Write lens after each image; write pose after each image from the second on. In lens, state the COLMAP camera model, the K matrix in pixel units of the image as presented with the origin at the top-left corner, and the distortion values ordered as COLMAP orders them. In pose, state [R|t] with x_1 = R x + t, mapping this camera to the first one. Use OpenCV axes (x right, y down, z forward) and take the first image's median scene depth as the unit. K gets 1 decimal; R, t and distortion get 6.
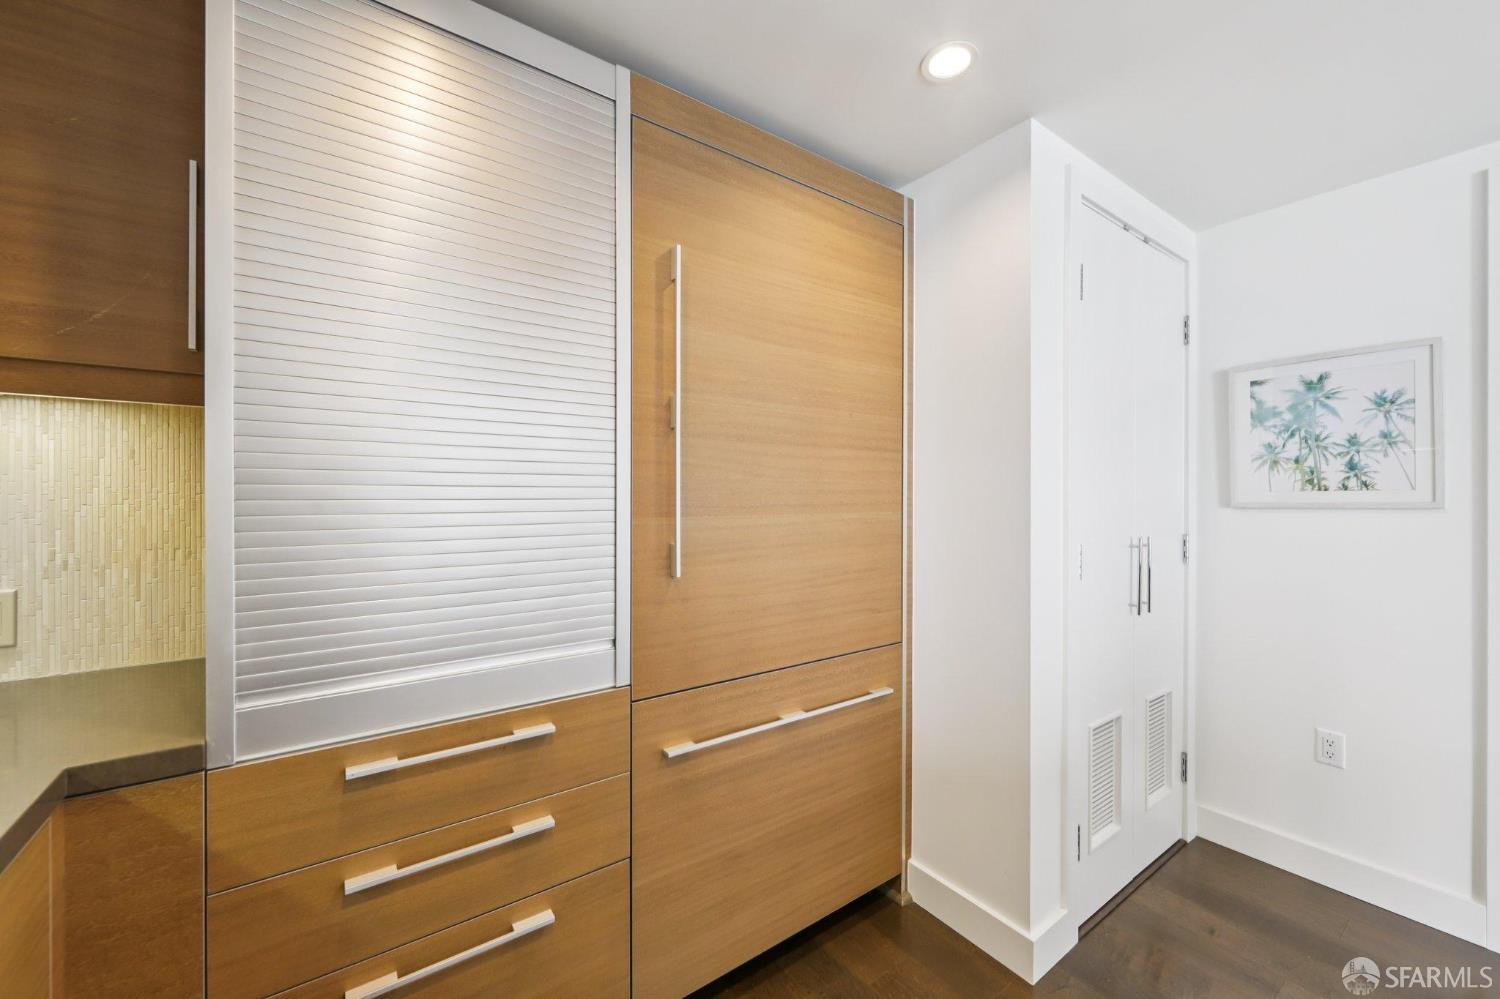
lens RADIAL K [[596.1, 0, 753.7], [0, 596.1, 494.9], [0, 0, 1]] dist [-0.003157, 0.000390]
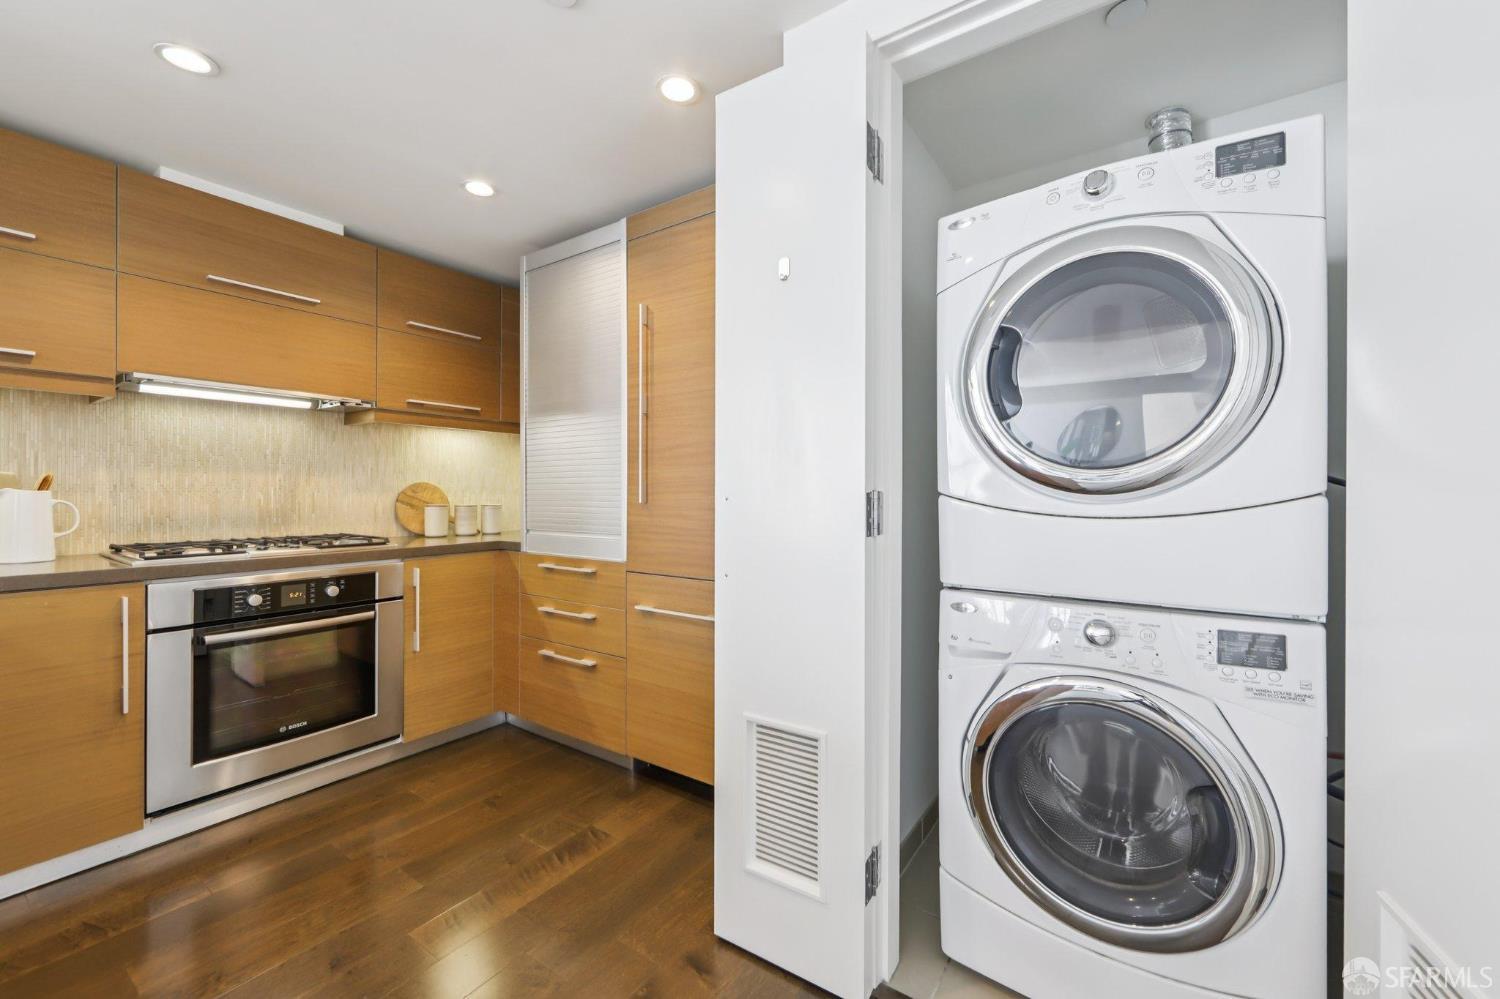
lens RADIAL K [[589.6, 0, 754.8], [0, 589.6, 492.0], [0, 0, 1]] dist [-0.001613, -0.000524]
pose [[0.337047, 0.001560, -0.941487, 1.793682], [-0.001652, 0.999998, 0.001065, 0.122916], [0.941486, 0.001197, 0.337049, 0.870411]]
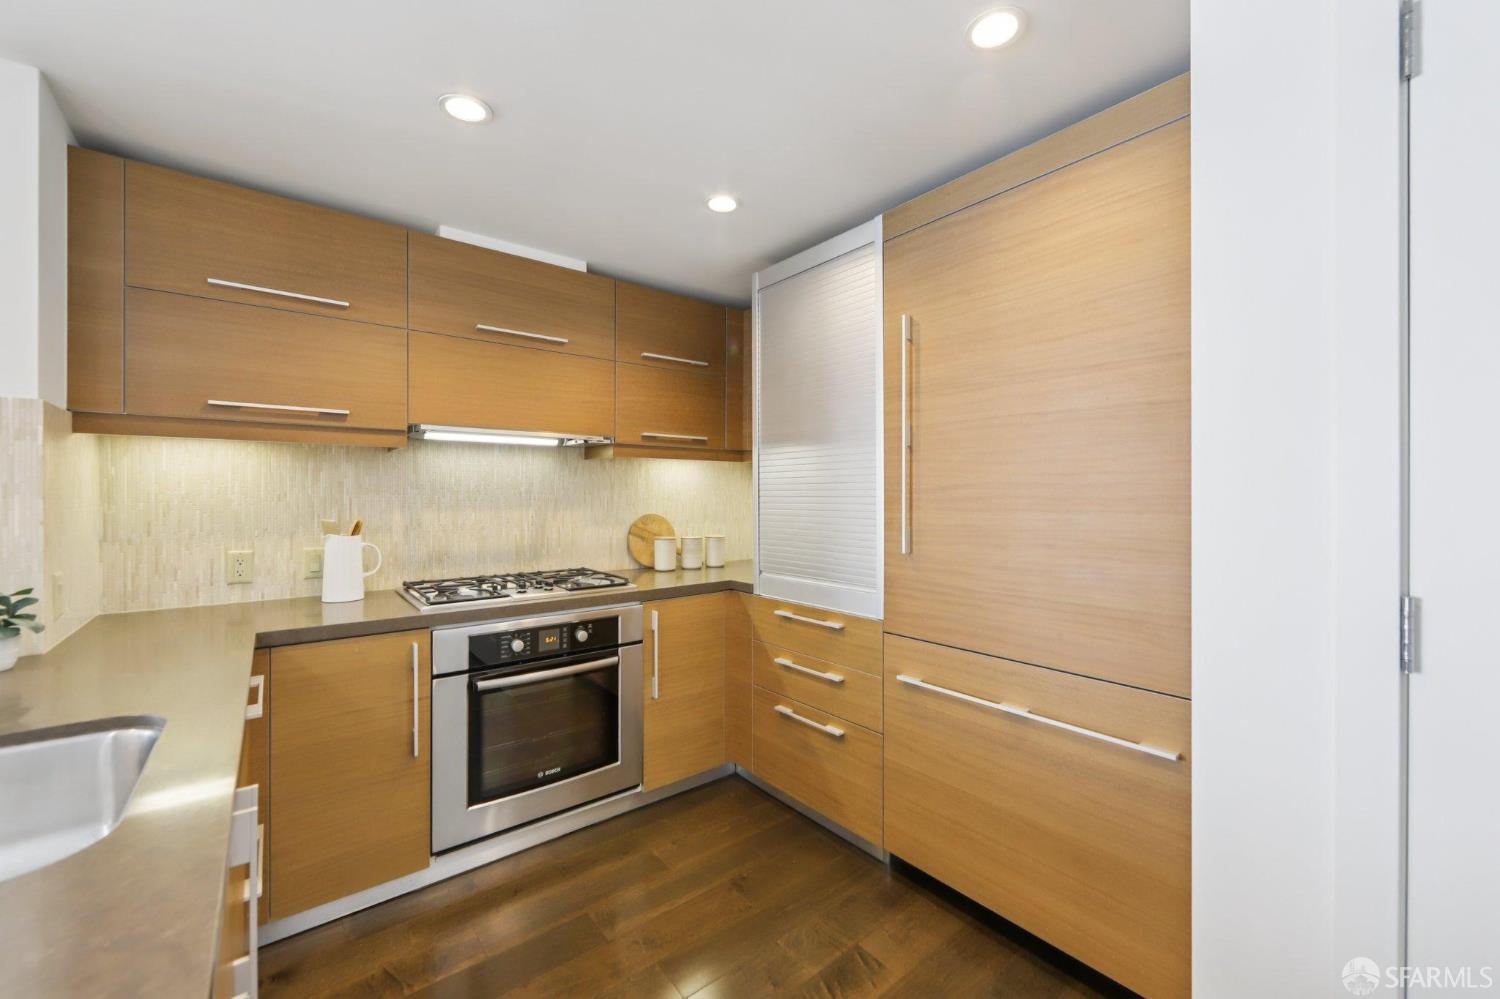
lens RADIAL K [[596.1, 0, 753.7], [0, 596.1, 494.9], [0, 0, 1]] dist [-0.003157, 0.000390]
pose [[0.048961, -0.000281, -0.998801, 1.455916], [0.001217, 0.999999, -0.000222, 0.002000], [0.998800, -0.001205, 0.048961, 0.679980]]
